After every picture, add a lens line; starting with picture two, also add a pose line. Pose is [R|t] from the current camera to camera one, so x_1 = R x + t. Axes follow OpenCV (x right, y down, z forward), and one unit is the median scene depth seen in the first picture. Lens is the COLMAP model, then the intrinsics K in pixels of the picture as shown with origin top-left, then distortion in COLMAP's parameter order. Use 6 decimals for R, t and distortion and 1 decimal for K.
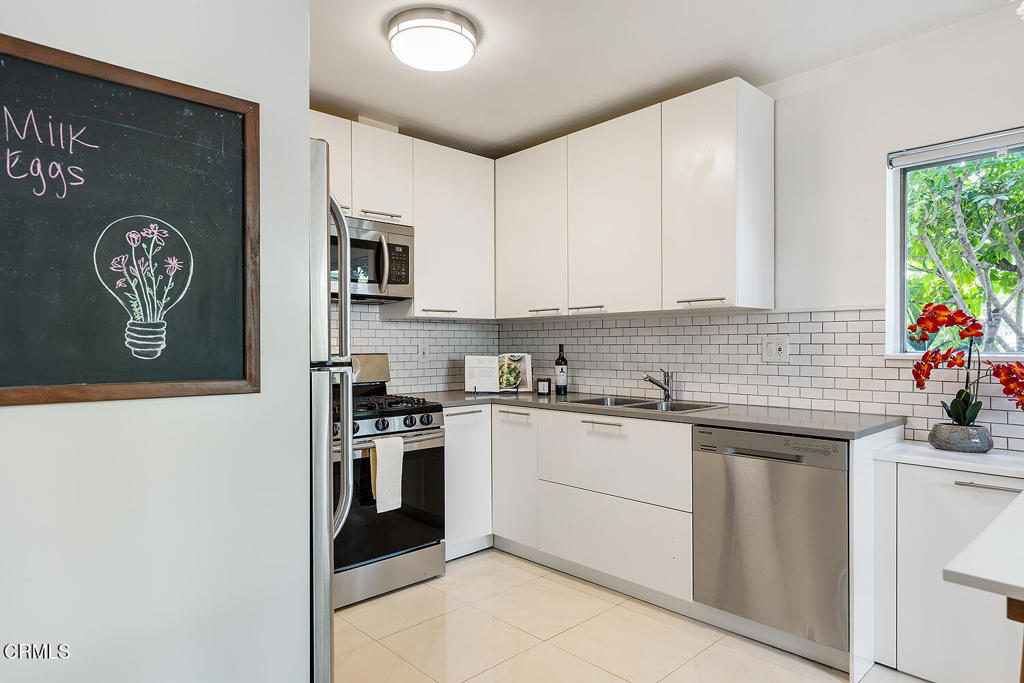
lens RADIAL K [[627.0, 0, 512.1], [0, 627.0, 347.3], [0, 0, 1]] dist [0.002268, 0.000535]
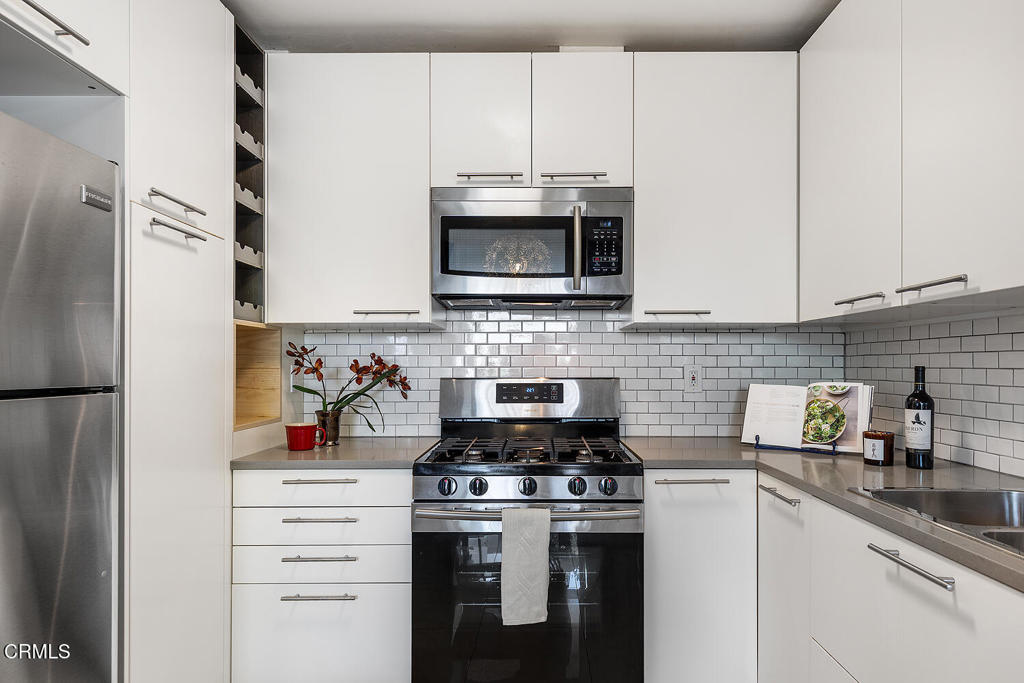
lens RADIAL K [[595.2, 0, 513.6], [0, 595.2, 367.0], [0, 0, 1]] dist [0.001952, -0.000104]
pose [[0.713123, 0.007208, -0.701002, 0.180546], [-0.006773, 0.999971, 0.003392, -0.004030], [0.701006, 0.002329, 0.713151, 0.435446]]
